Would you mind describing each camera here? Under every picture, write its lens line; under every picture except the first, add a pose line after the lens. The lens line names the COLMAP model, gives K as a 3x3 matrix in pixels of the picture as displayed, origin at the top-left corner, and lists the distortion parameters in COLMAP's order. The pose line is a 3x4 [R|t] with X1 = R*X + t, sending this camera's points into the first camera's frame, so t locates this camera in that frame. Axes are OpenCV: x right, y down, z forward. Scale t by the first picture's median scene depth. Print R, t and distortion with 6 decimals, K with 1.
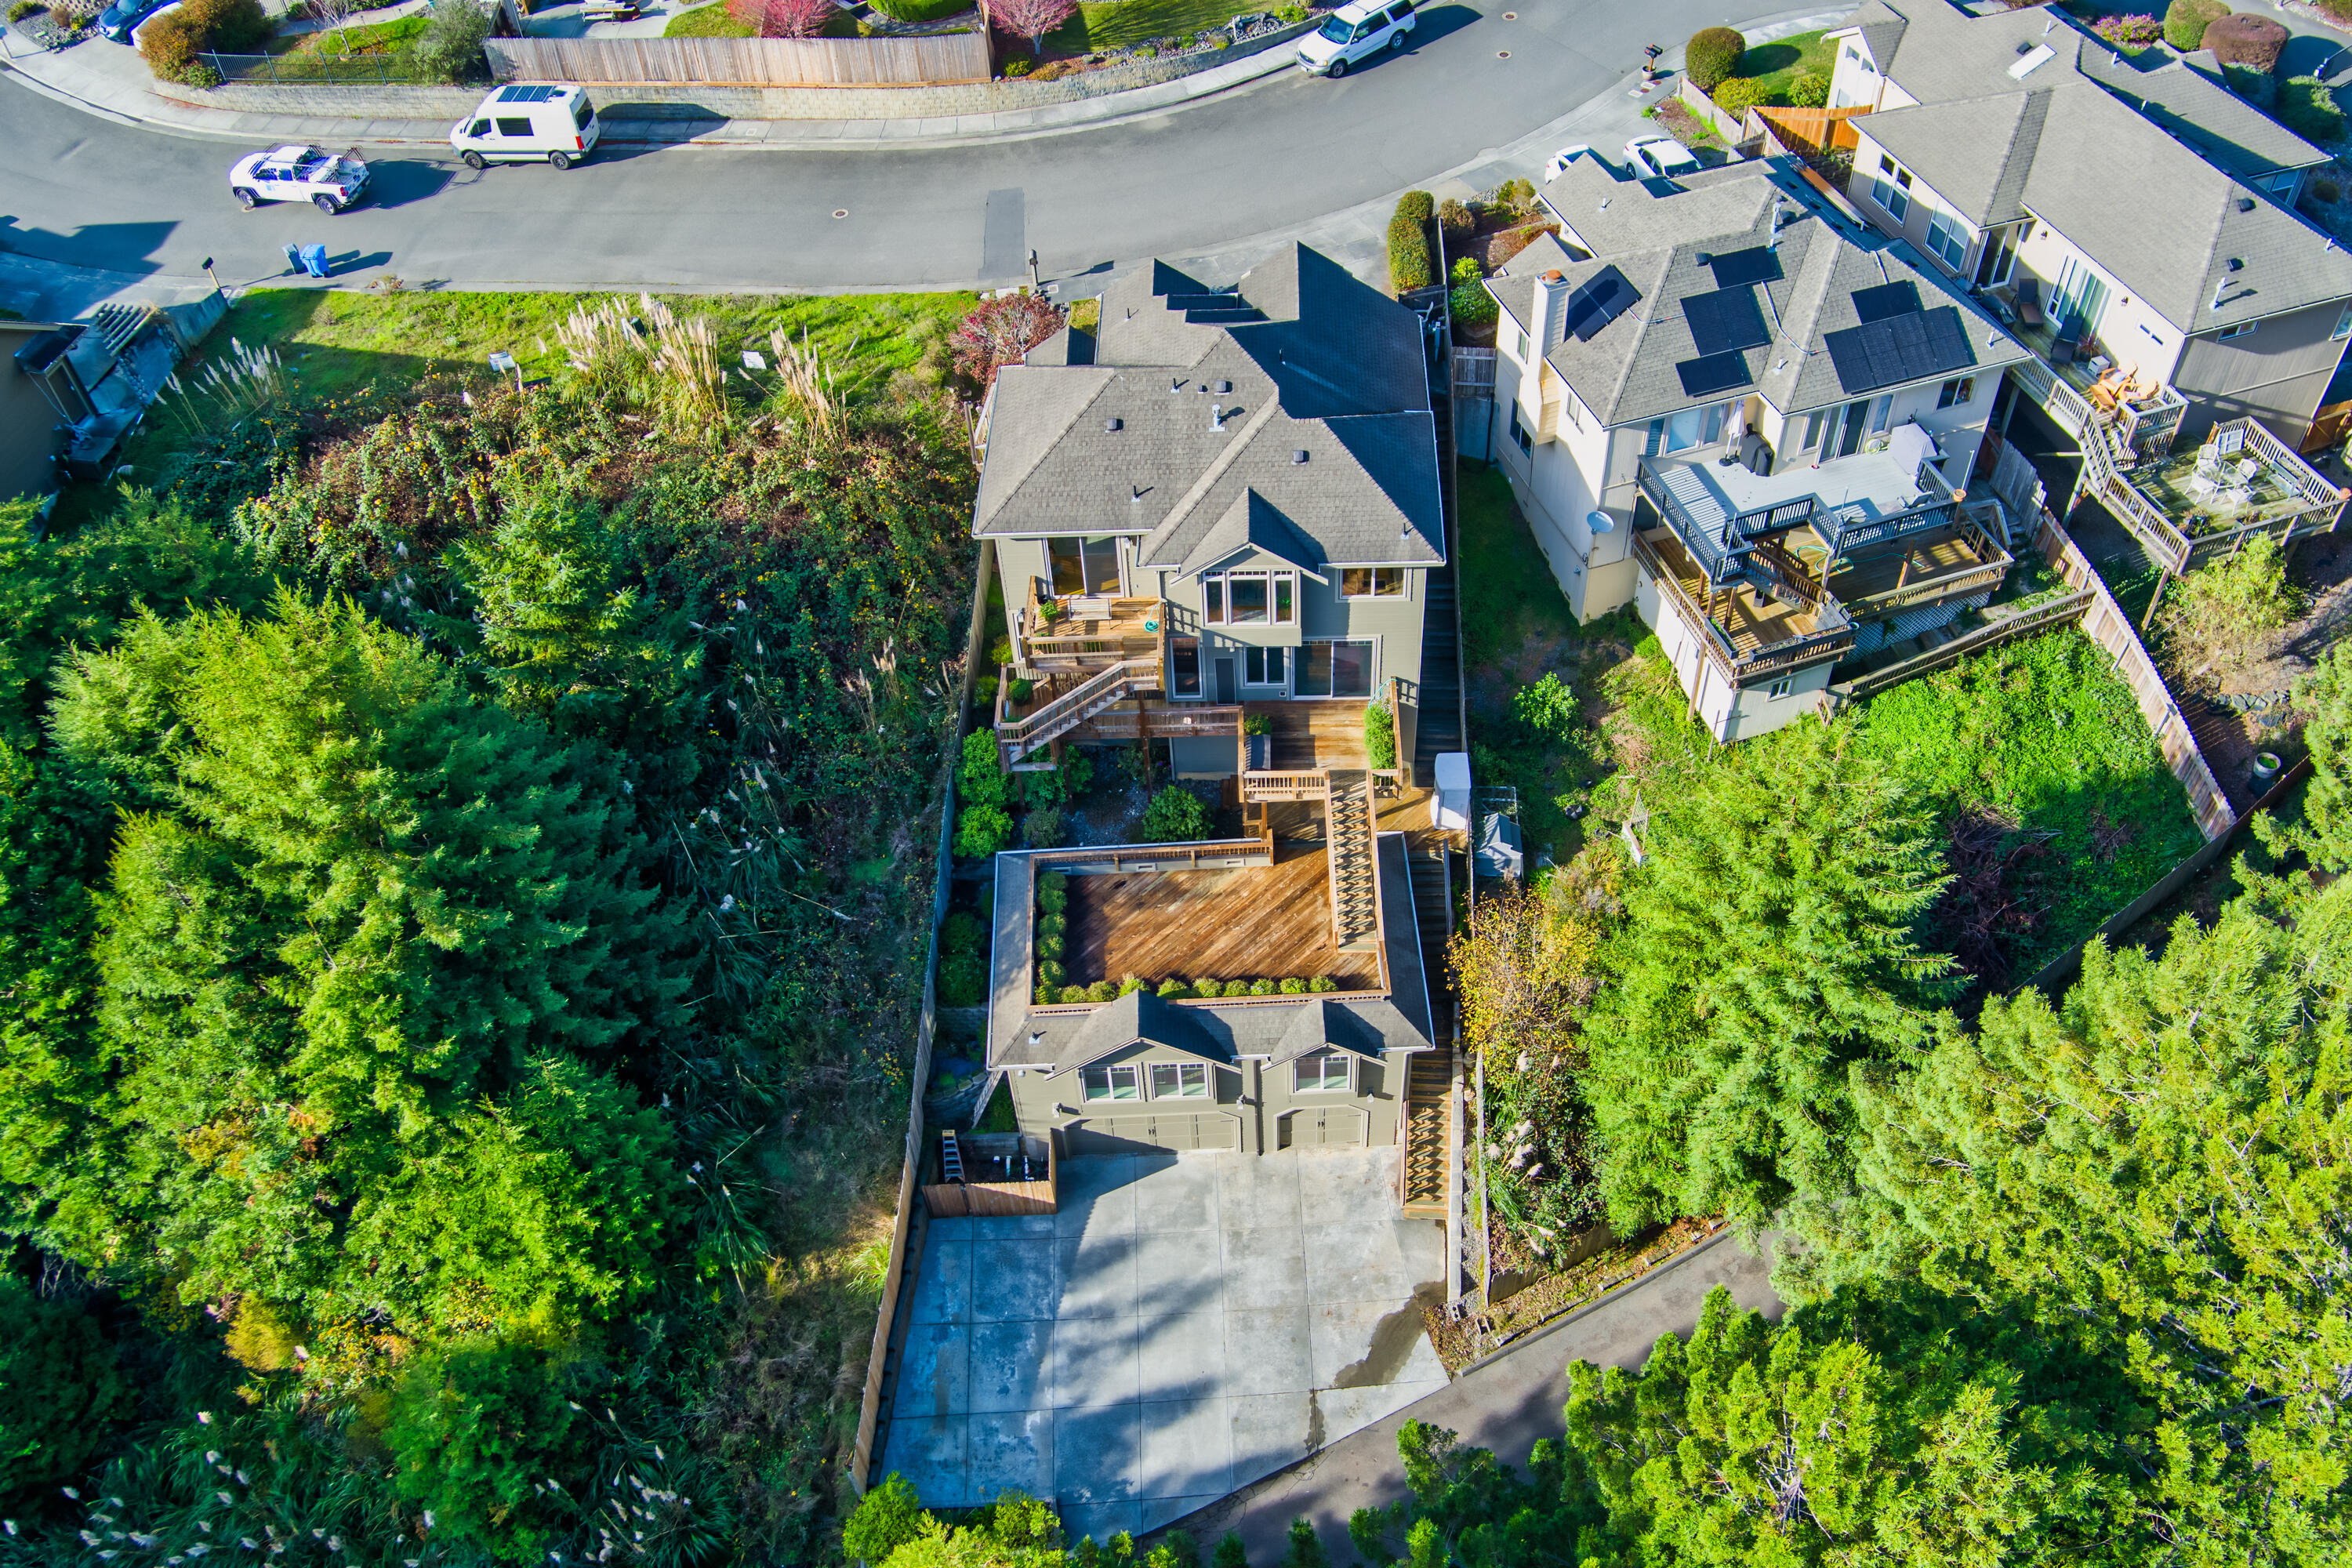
lens RADIAL K [[1904.5, 0, 1192.9], [0, 1904.5, 781.8], [0, 0, 1]] dist [-0.077503, 0.031171]
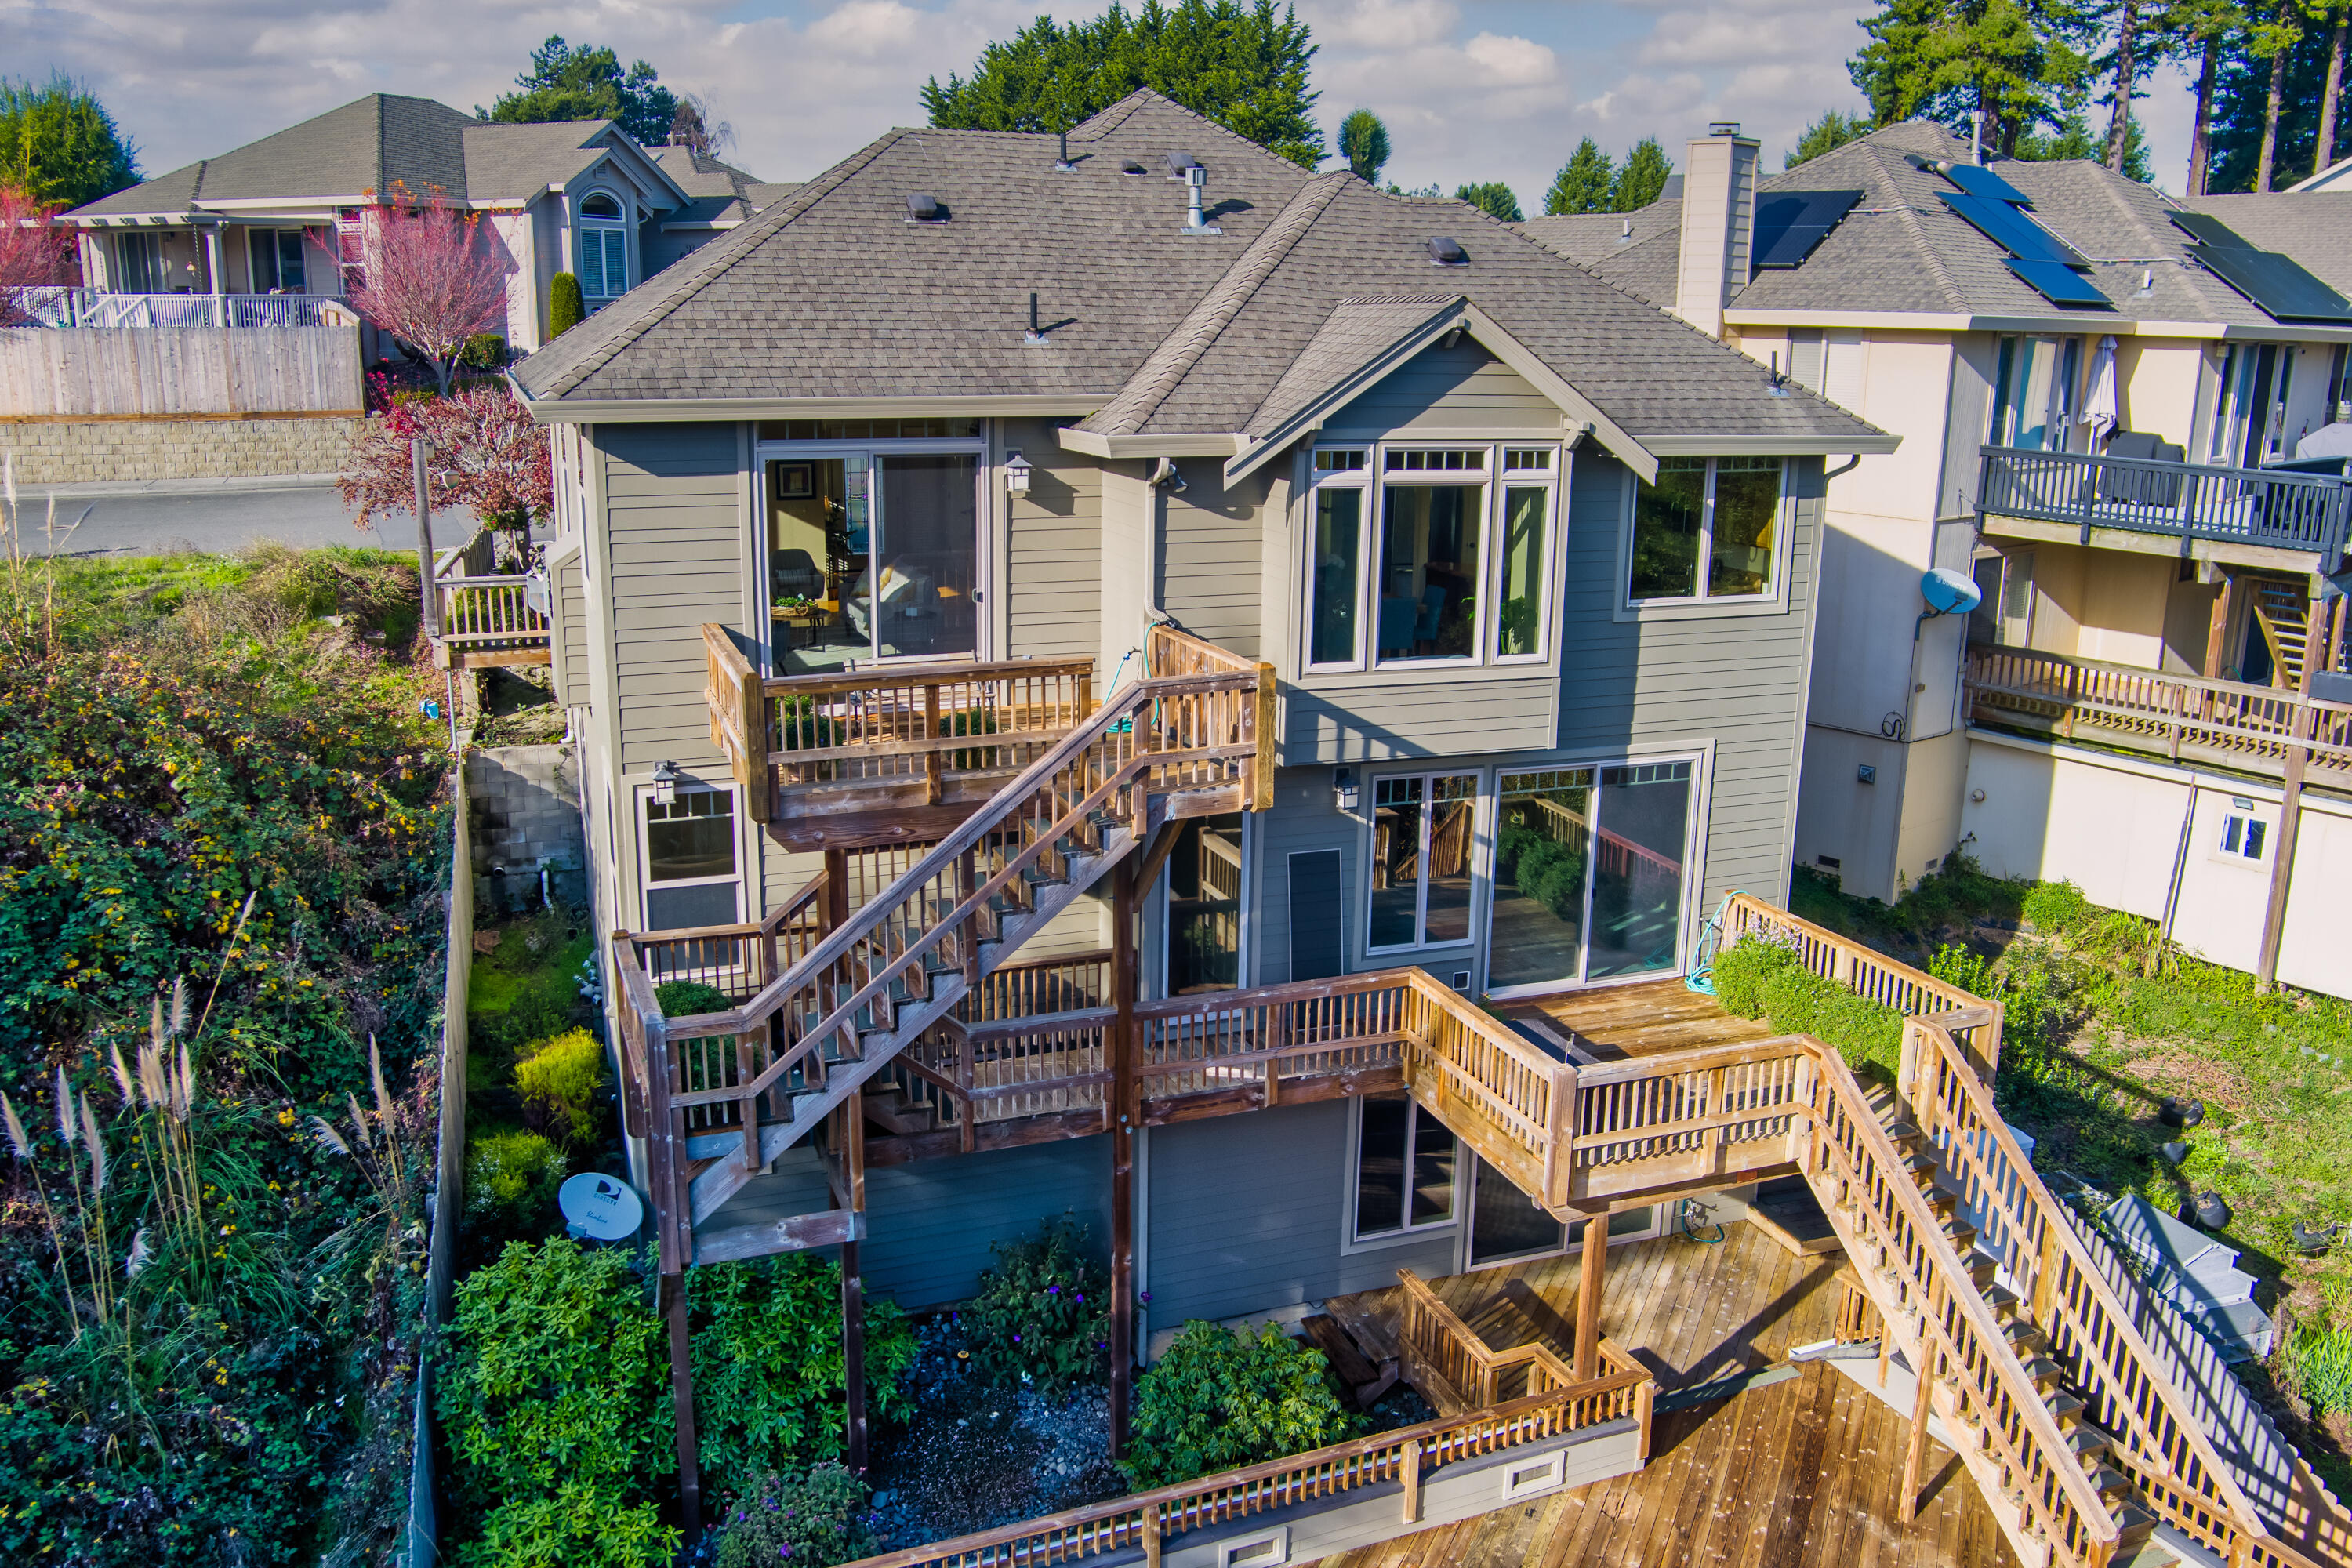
lens RADIAL K [[1904.5, 0, 1163.5], [0, 1904.5, 783.4], [0, 0, 1]] dist [-0.077503, 0.031171]
pose [[0.930870, -0.039156, 0.363247, -0.129984], [0.230185, 0.834947, -0.499878, 0.086284], [-0.283719, 0.548935, 0.786240, 0.756483]]
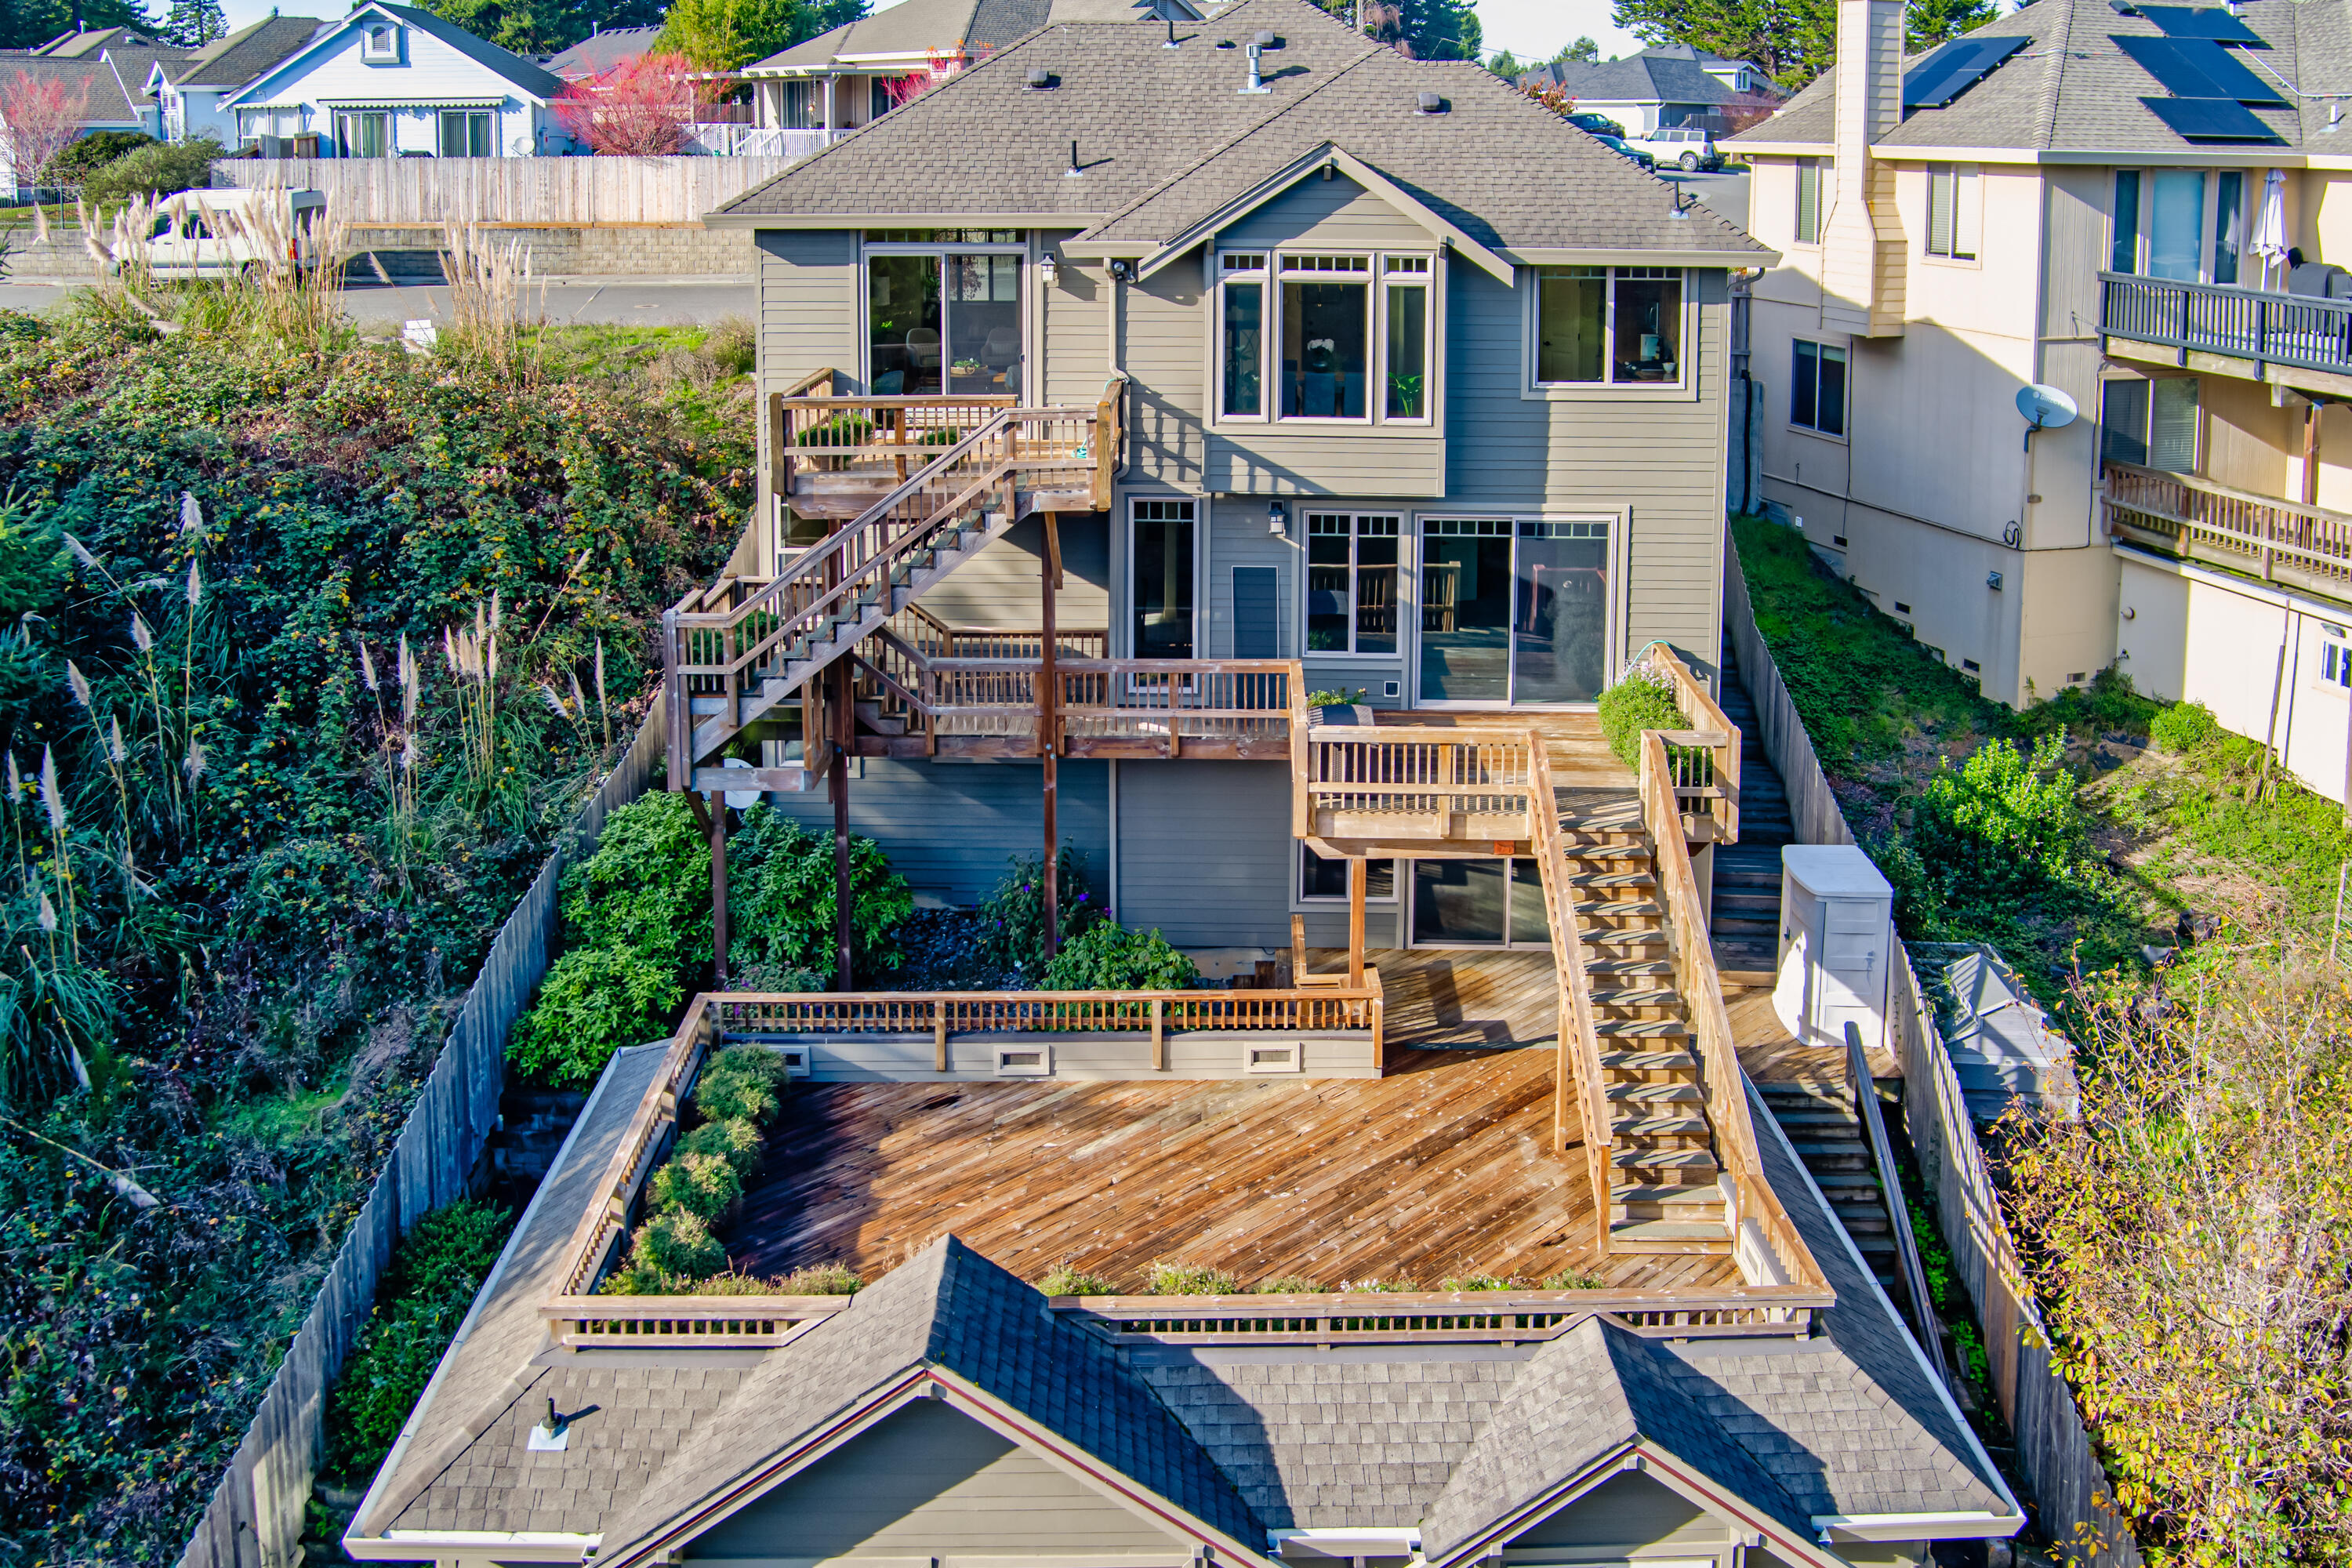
lens RADIAL K [[1952.5, 0, 1211.8], [0, 1952.5, 352.2], [0, 0, 1]] dist [-0.020242, -0.017442]
pose [[0.998865, 0.046878, 0.008461, 0.001290], [-0.030203, 0.760612, -0.648504, 0.183081], [-0.036836, 0.647512, 0.761164, 0.654111]]
